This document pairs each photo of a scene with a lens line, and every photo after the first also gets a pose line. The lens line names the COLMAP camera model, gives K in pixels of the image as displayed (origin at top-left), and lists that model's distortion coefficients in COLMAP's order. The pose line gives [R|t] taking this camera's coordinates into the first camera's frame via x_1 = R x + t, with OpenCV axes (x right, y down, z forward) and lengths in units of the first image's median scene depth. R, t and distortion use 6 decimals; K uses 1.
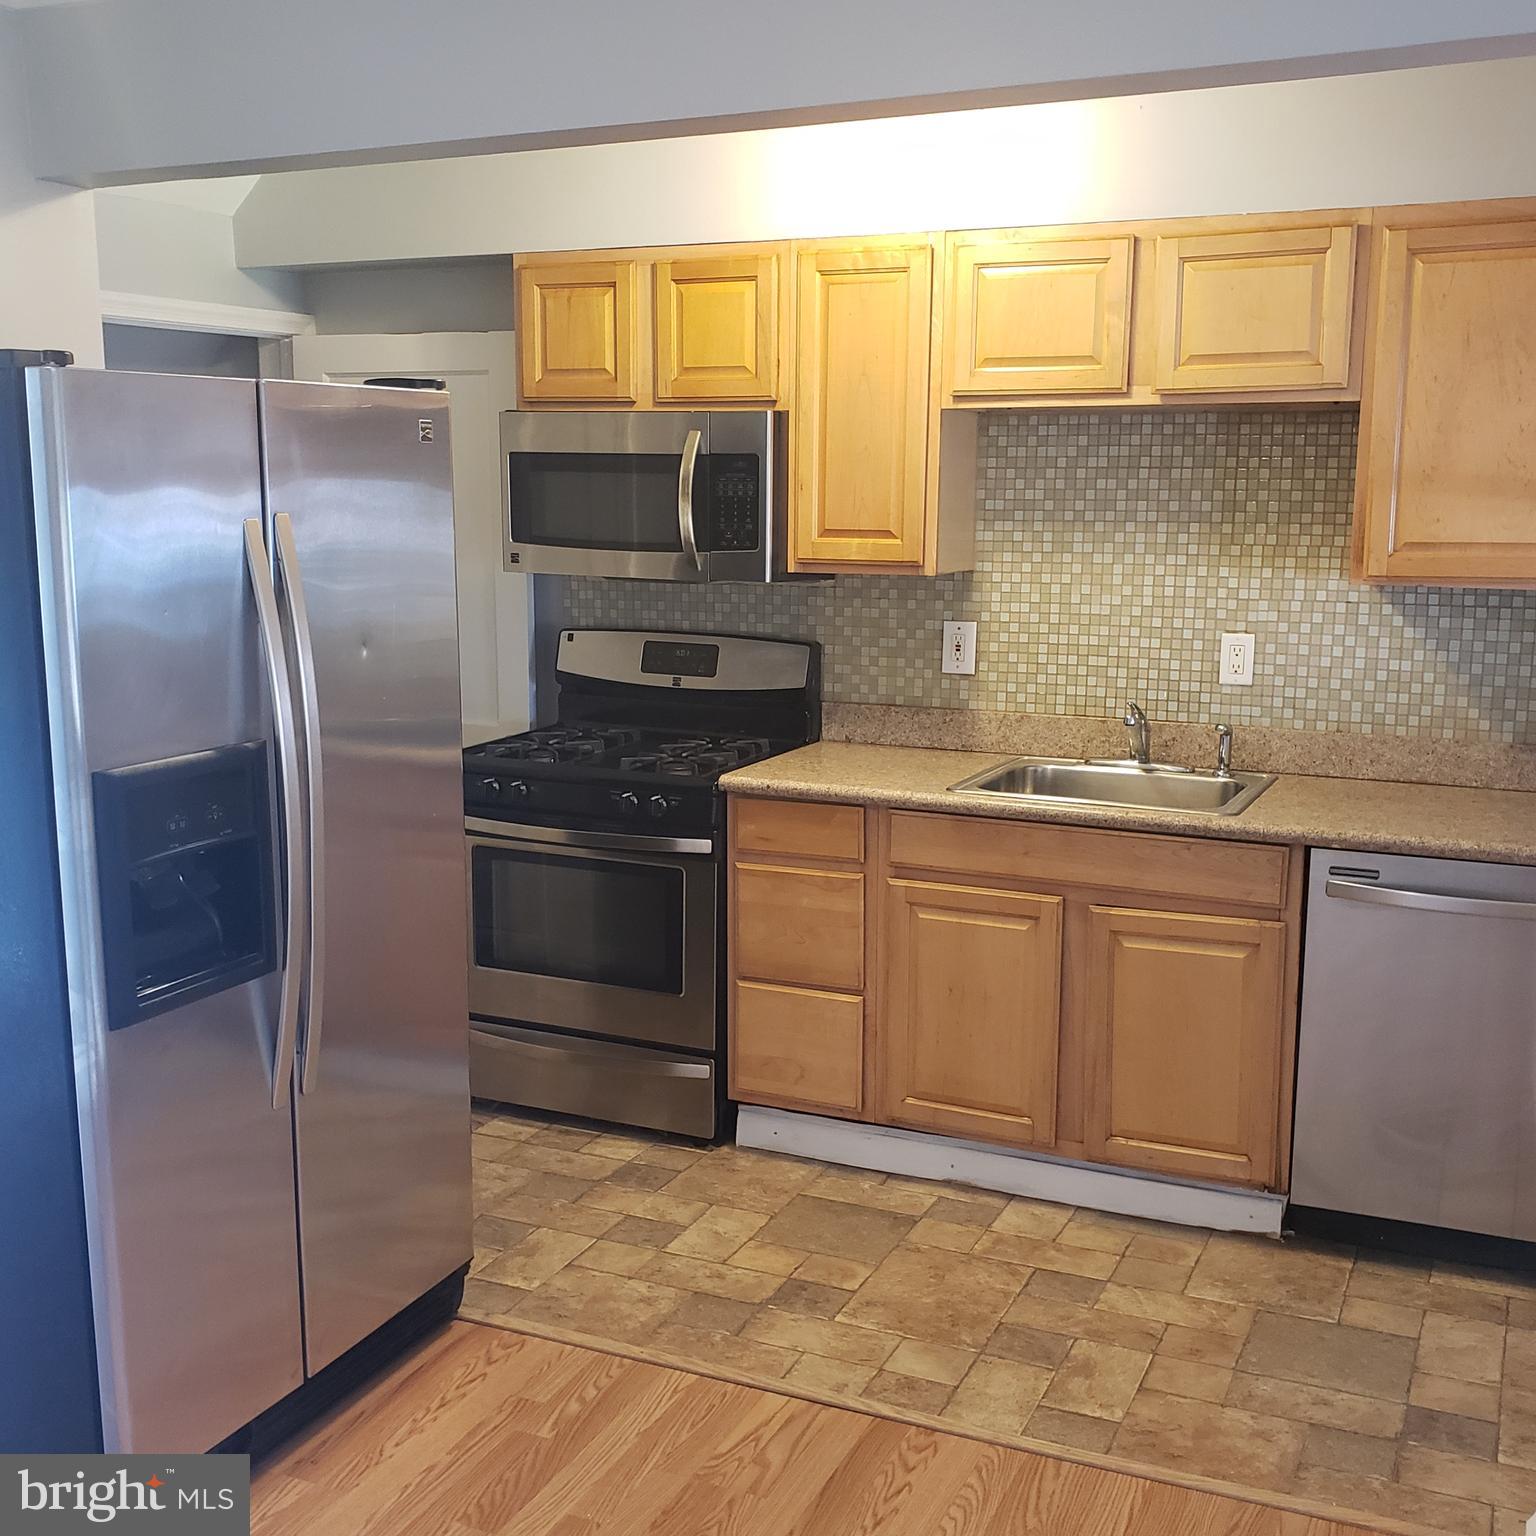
lens RADIAL K [[1713.6, 0, 768.5], [0, 1713.6, 820.7], [0, 0, 1]] dist [0.231532, -0.666491]
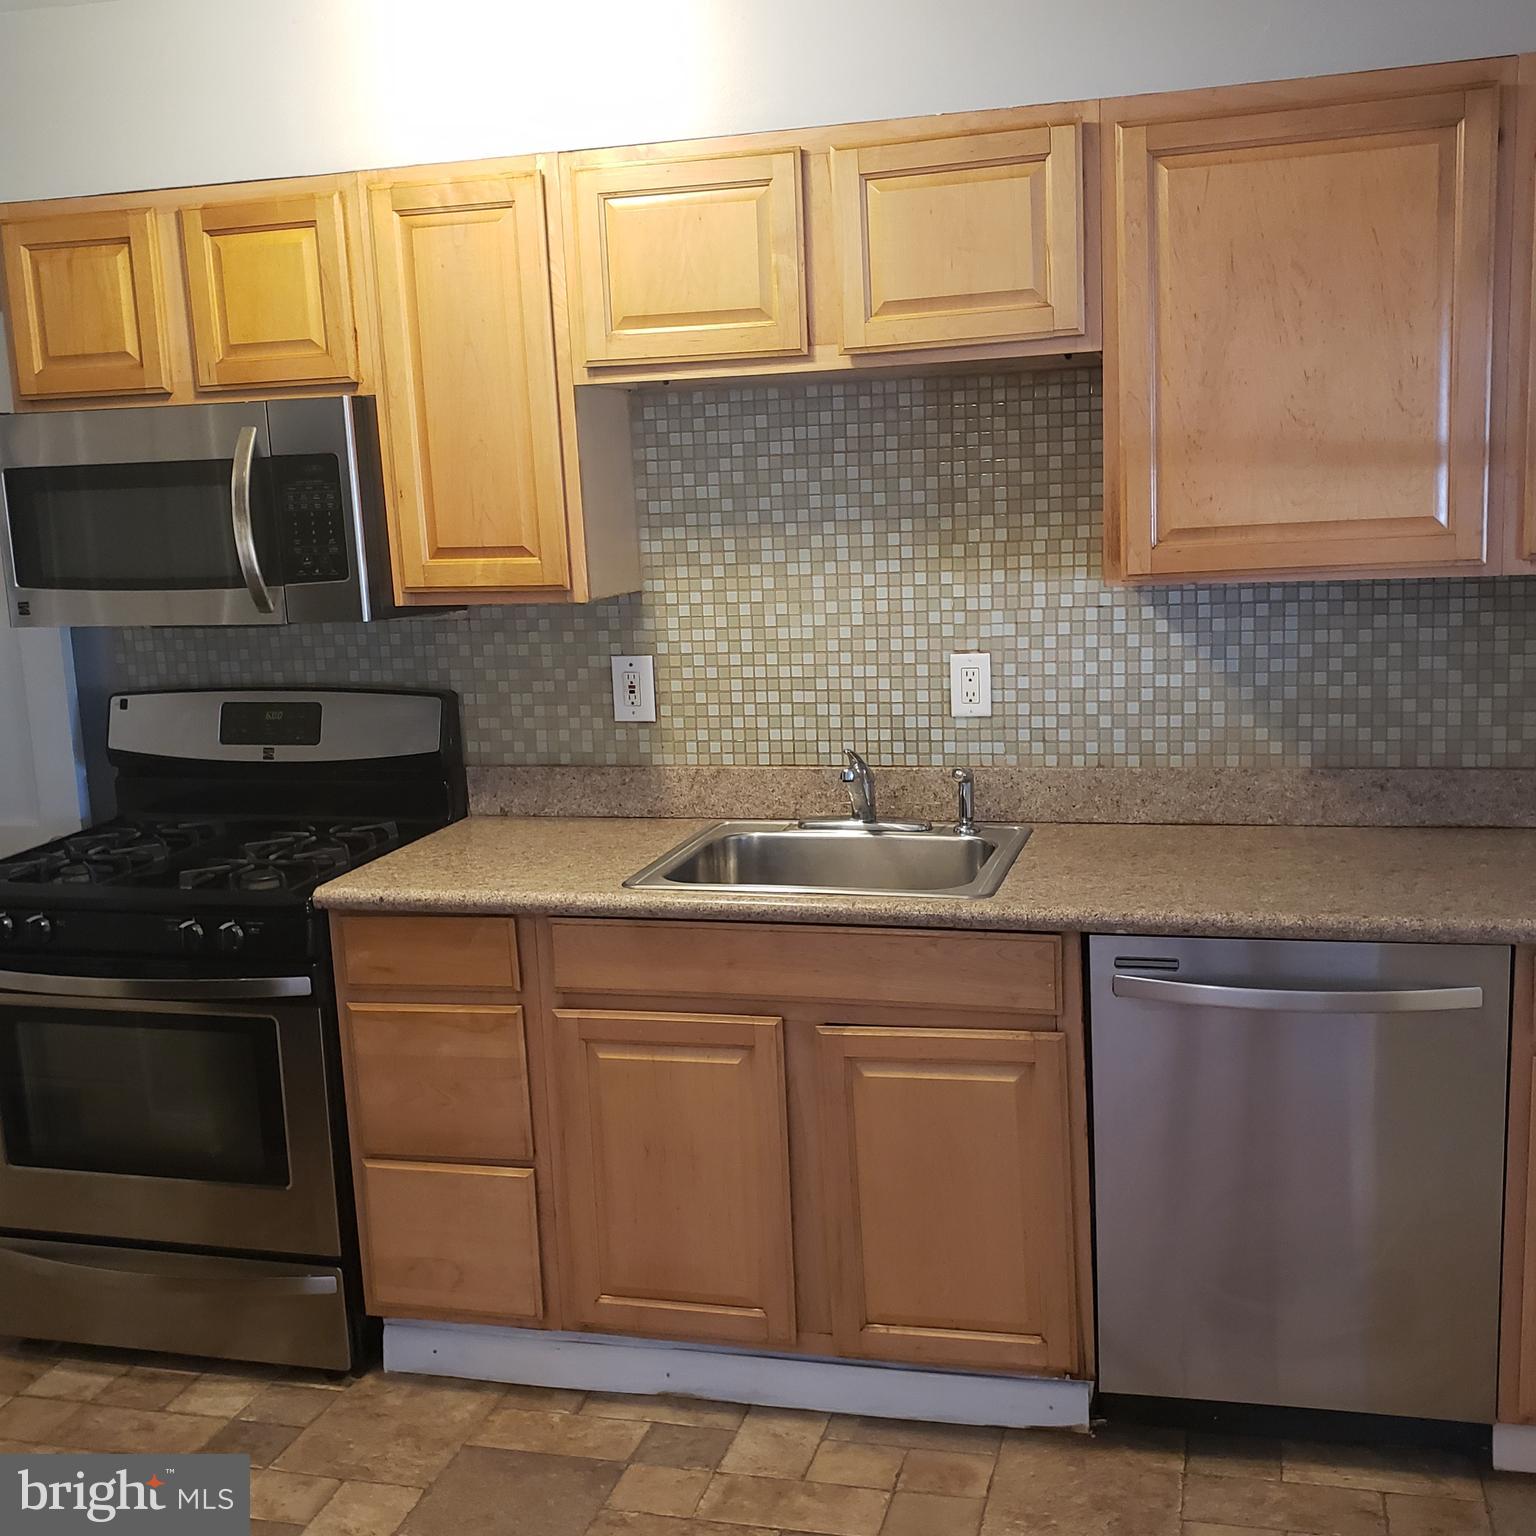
lens RADIAL K [[1768.7, 0, 741.4], [0, 1768.7, 818.6], [0, 0, 1]] dist [0.287692, -0.798148]
pose [[0.987408, -0.079279, 0.136894, 0.047876], [0.079975, 0.996797, 0.000415, -0.041071], [-0.136488, 0.010538, 0.990586, 0.203756]]
